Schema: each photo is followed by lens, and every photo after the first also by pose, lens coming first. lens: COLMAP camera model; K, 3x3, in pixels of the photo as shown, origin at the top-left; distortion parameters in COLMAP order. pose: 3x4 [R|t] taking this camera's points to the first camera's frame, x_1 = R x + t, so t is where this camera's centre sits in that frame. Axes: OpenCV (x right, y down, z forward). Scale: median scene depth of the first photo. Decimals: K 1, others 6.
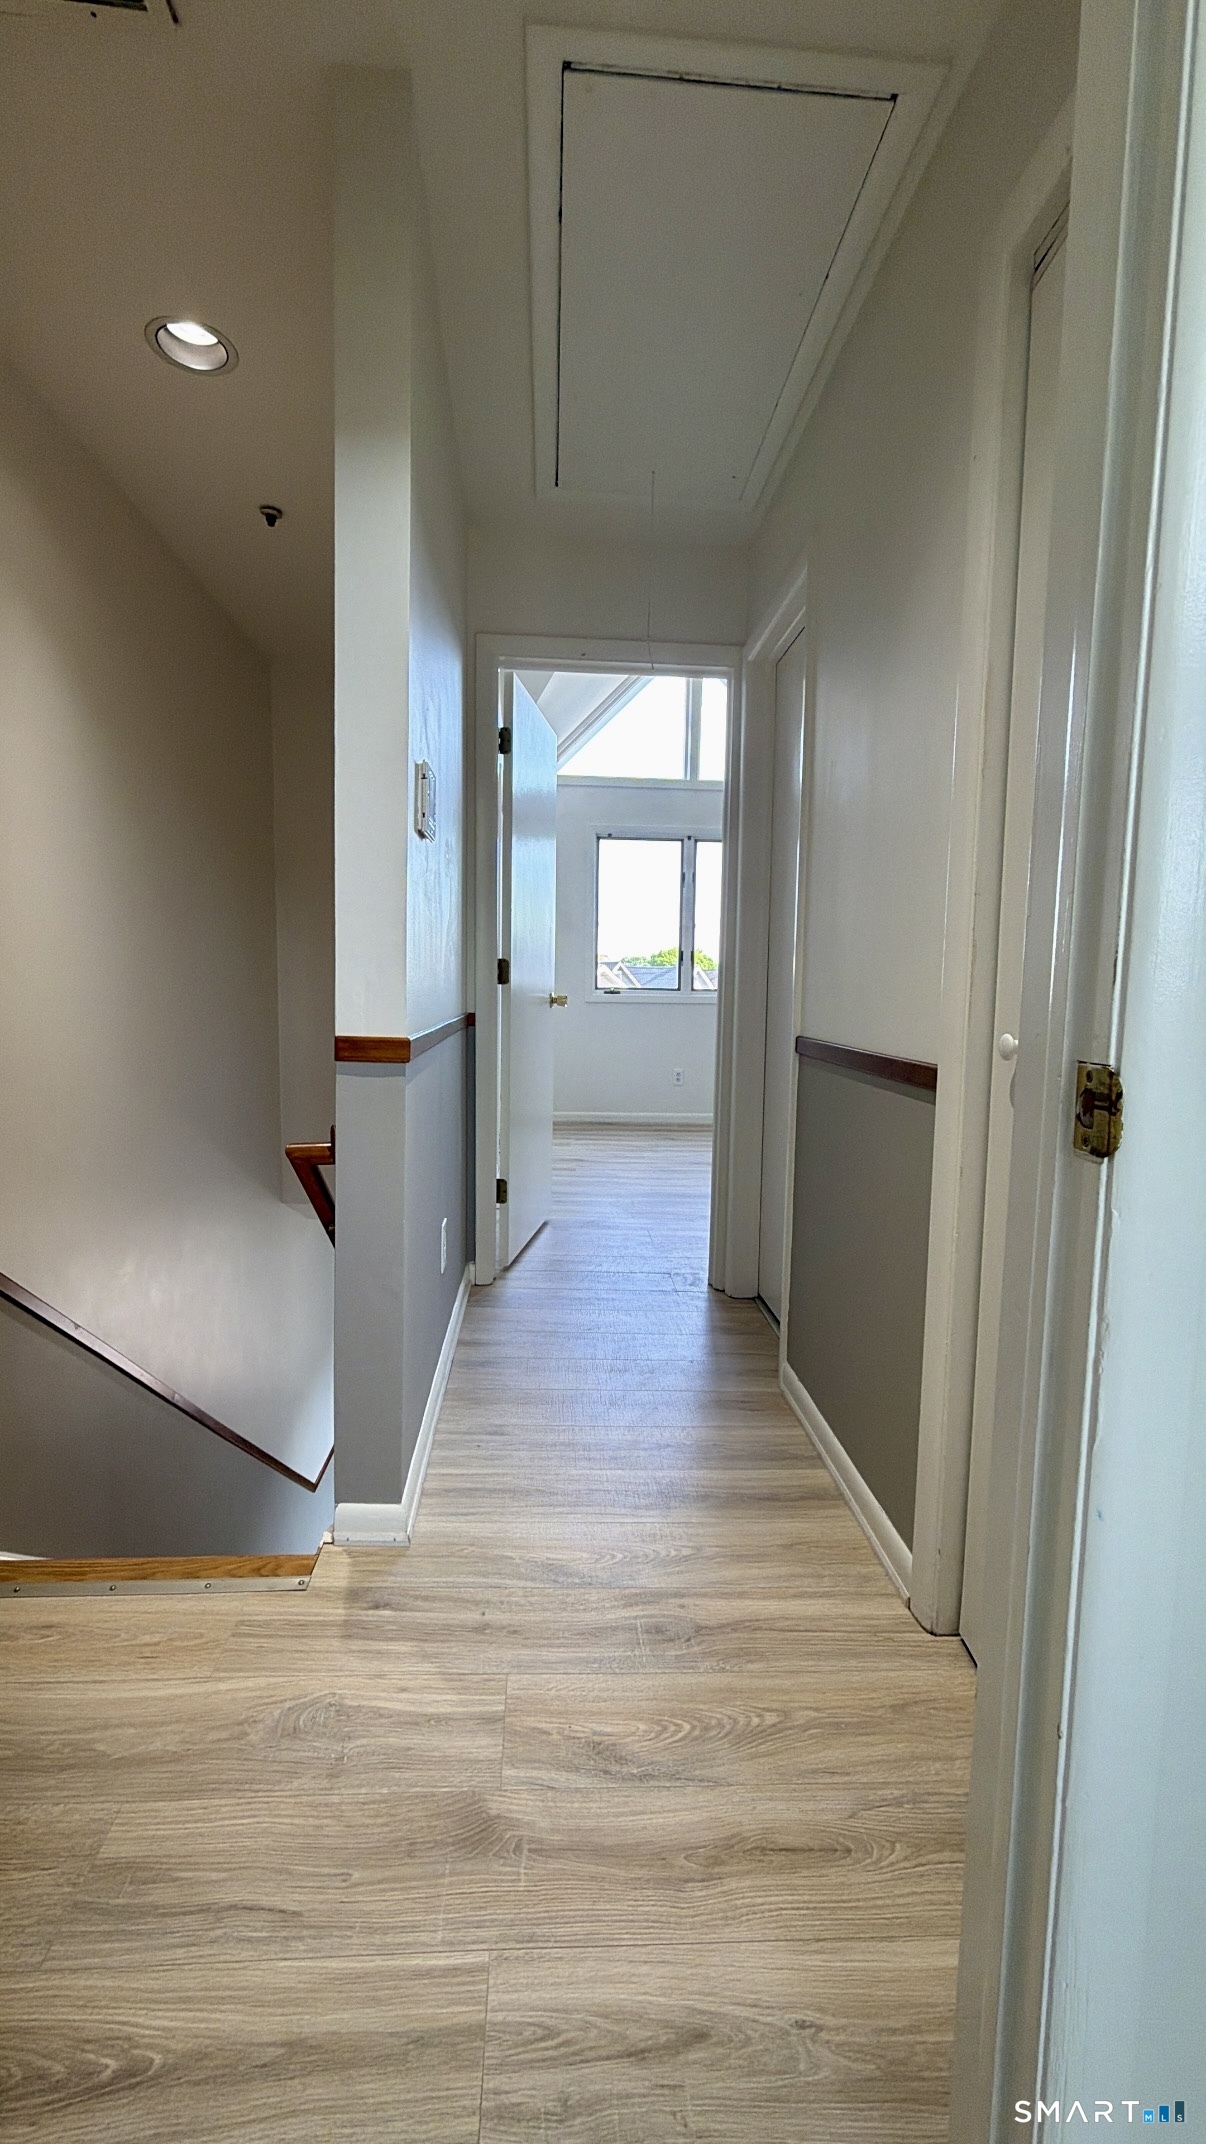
lens RADIAL K [[898.2, 0, 597.9], [0, 898.2, 1069.0], [0, 0, 1]] dist [0.001460, -0.000188]
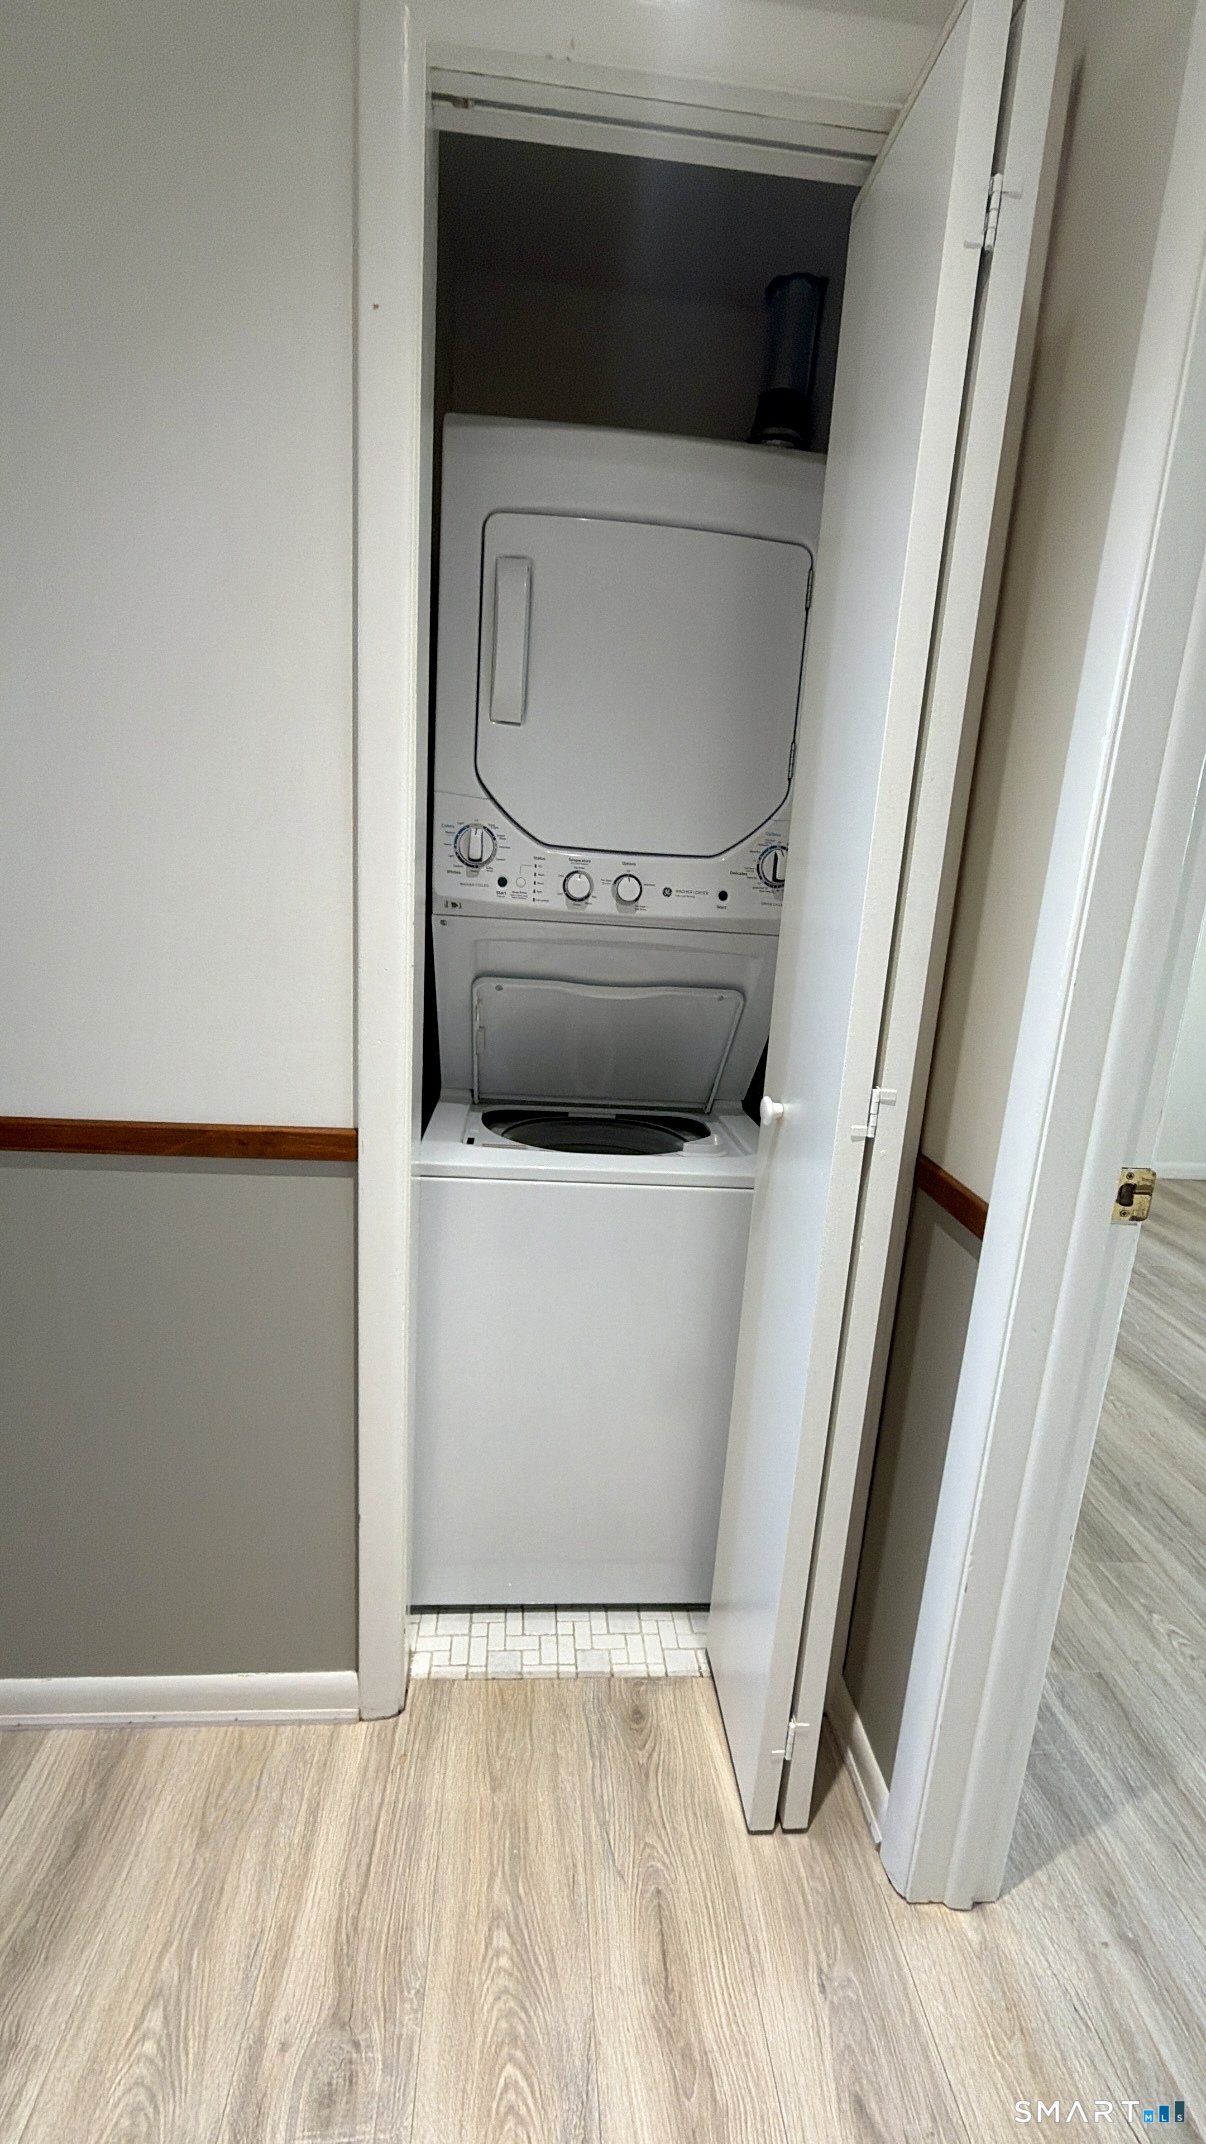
lens RADIAL K [[898.2, 0, 602.3], [0, 898.2, 1070.1], [0, 0, 1]] dist [0.001460, -0.000188]
pose [[-0.023464, -0.231581, 0.972533, -0.440088], [0.028352, 0.972255, 0.232199, -0.263581], [-0.999323, 0.033022, -0.016247, 0.887846]]
